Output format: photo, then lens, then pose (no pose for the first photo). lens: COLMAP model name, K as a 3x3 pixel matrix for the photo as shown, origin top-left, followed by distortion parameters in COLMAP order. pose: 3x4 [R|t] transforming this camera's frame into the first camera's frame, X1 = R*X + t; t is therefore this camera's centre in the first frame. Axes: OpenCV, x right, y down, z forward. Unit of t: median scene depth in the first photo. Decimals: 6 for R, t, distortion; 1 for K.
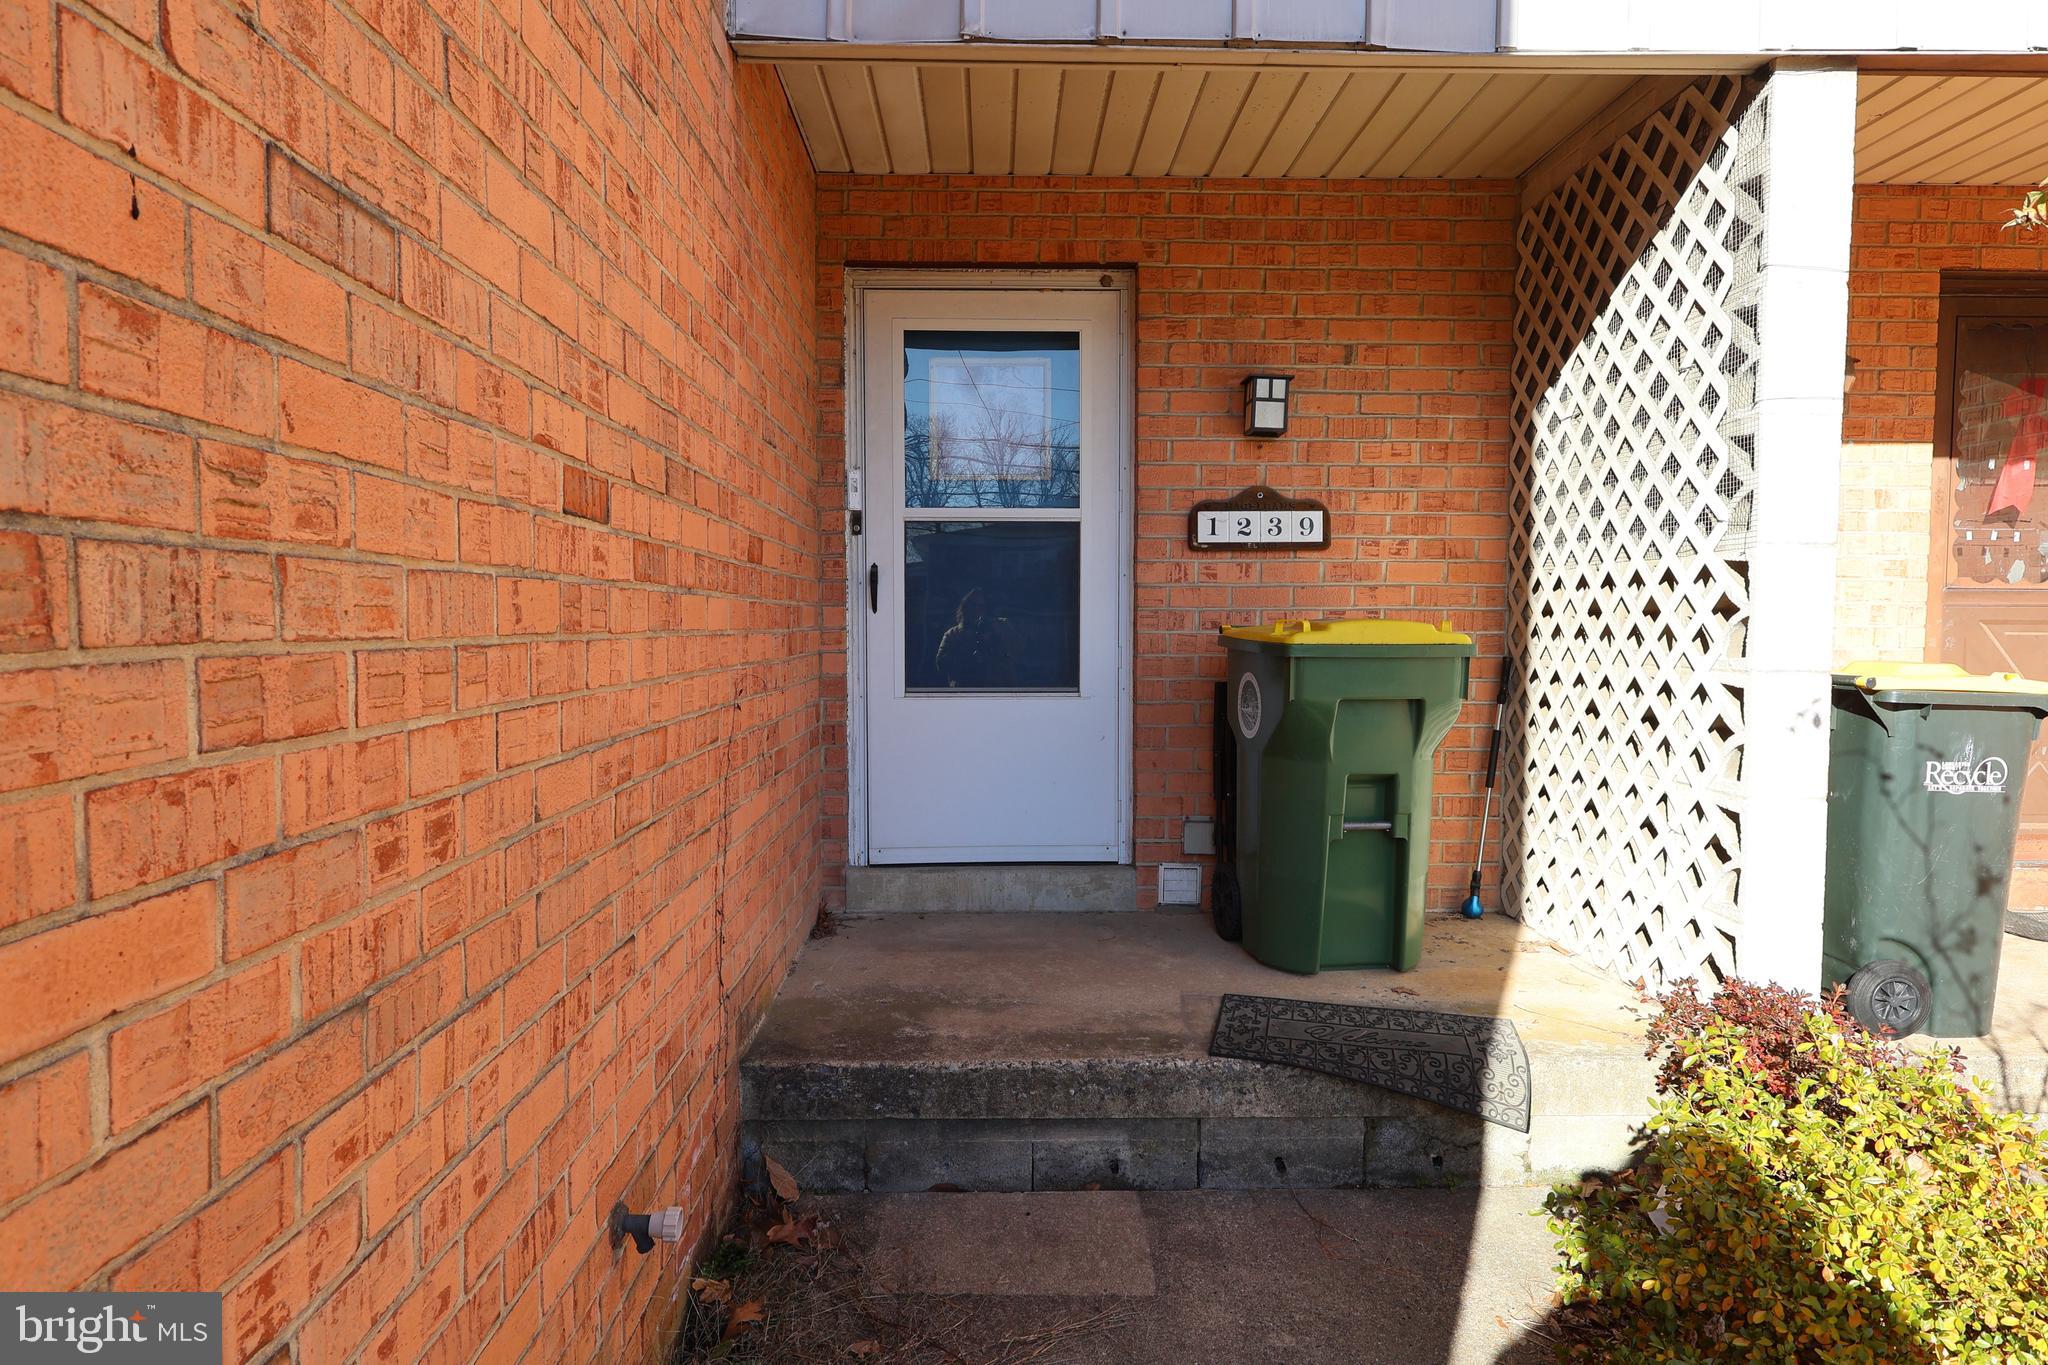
lens RADIAL K [[1176.1, 0, 1025.7], [0, 1176.1, 680.0], [0, 0, 1]] dist [-0.000485, 0.000196]
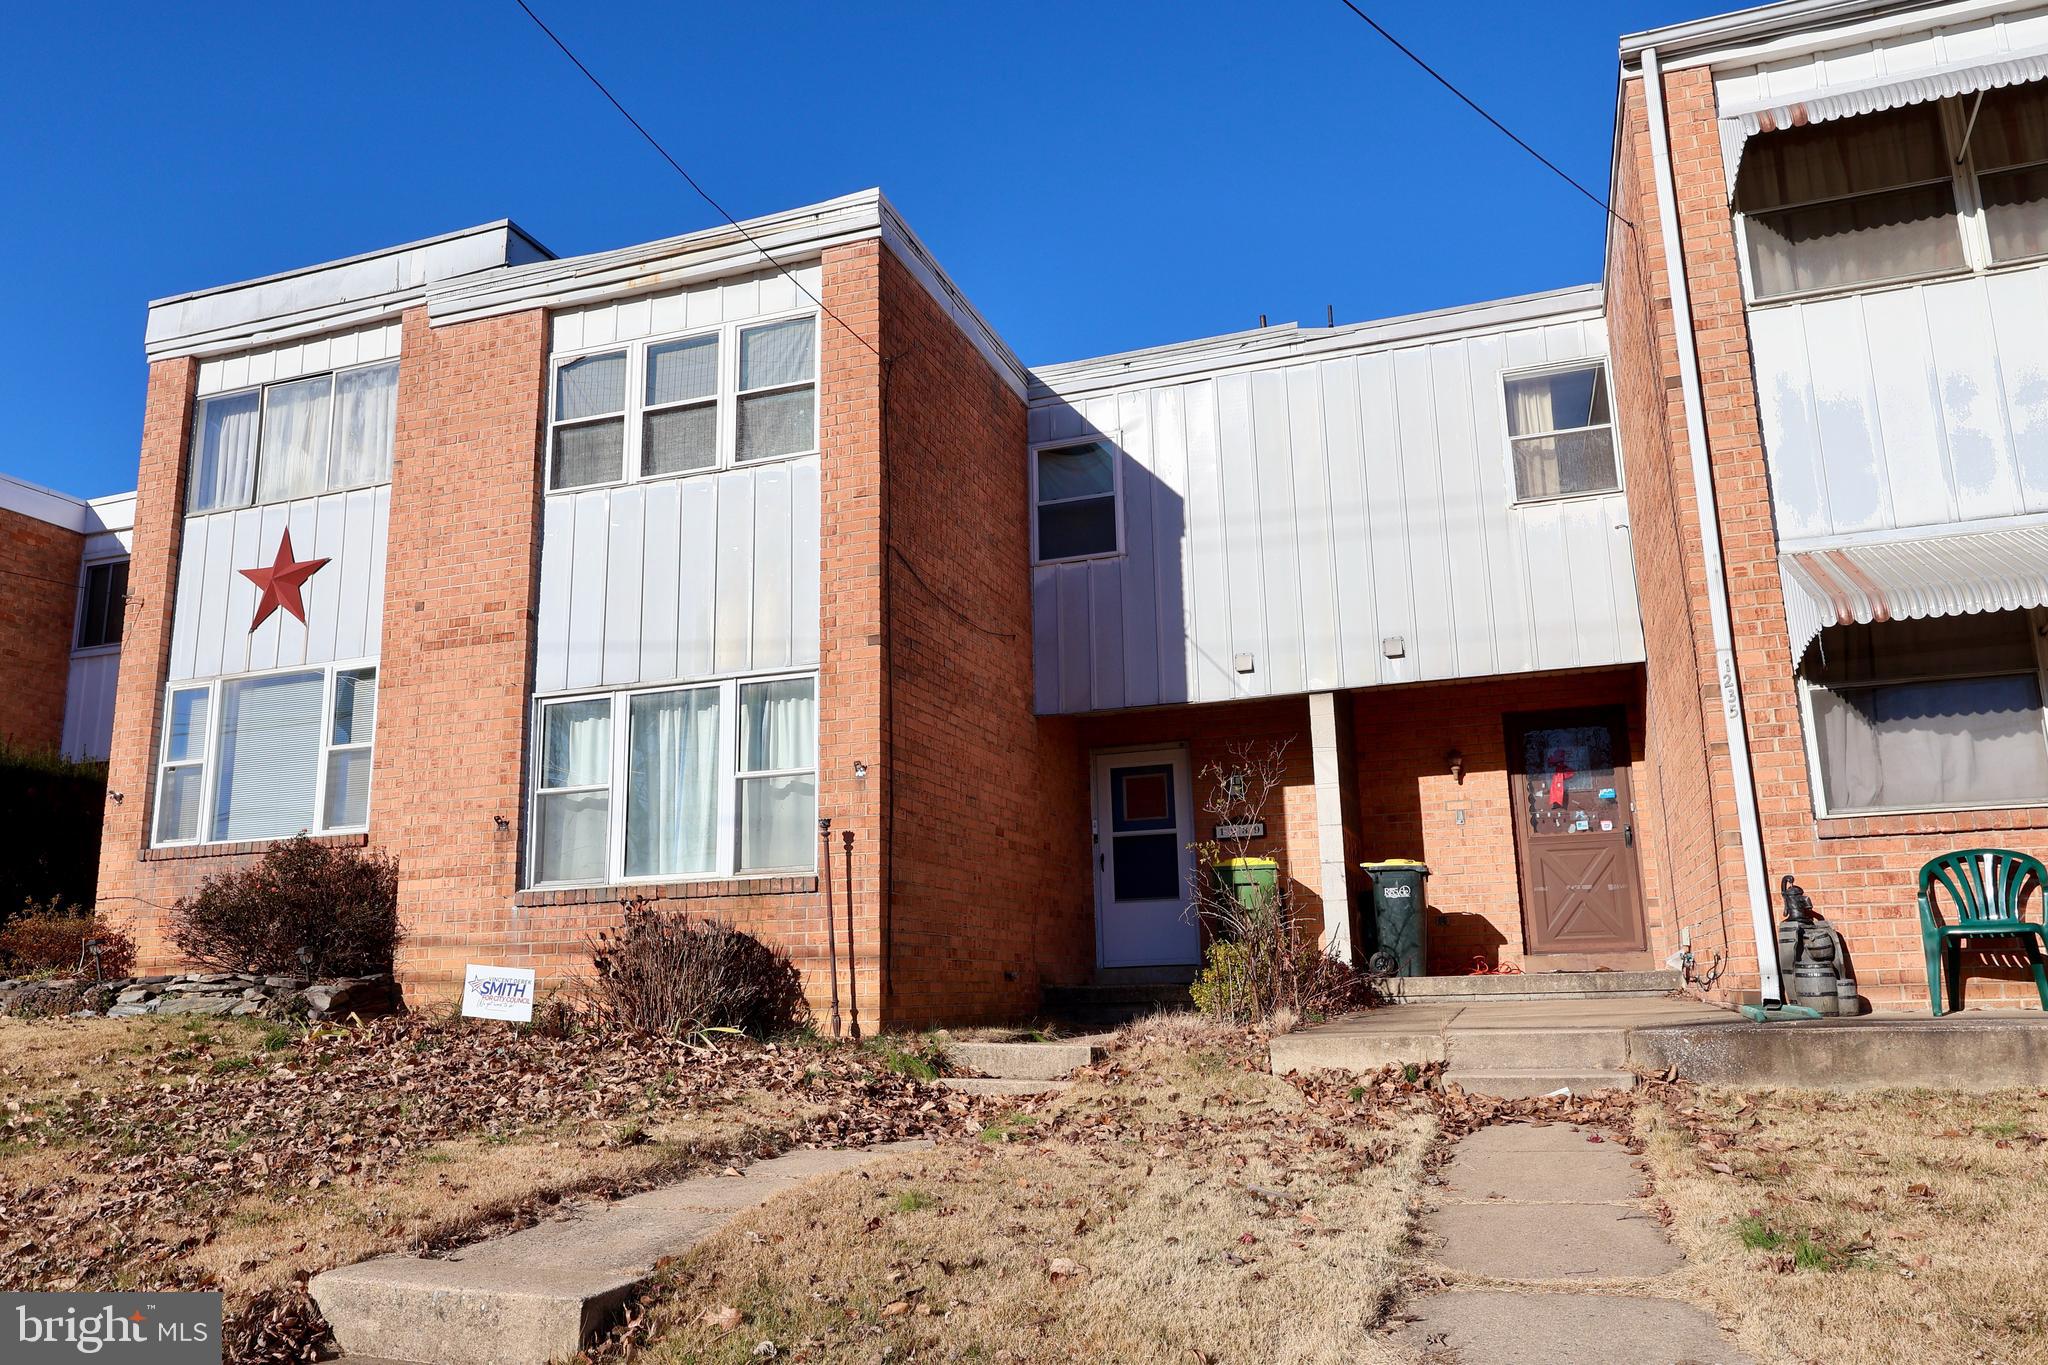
lens RADIAL K [[1299.8, 0, 1036.2], [0, 1299.8, 693.7], [0, 0, 1]] dist [-0.000611, -0.001321]
pose [[0.940924, -0.097216, -0.324361, 1.038511], [0.010408, 0.965752, -0.259260, 0.453936], [0.338457, 0.240568, 0.909711, -2.637953]]
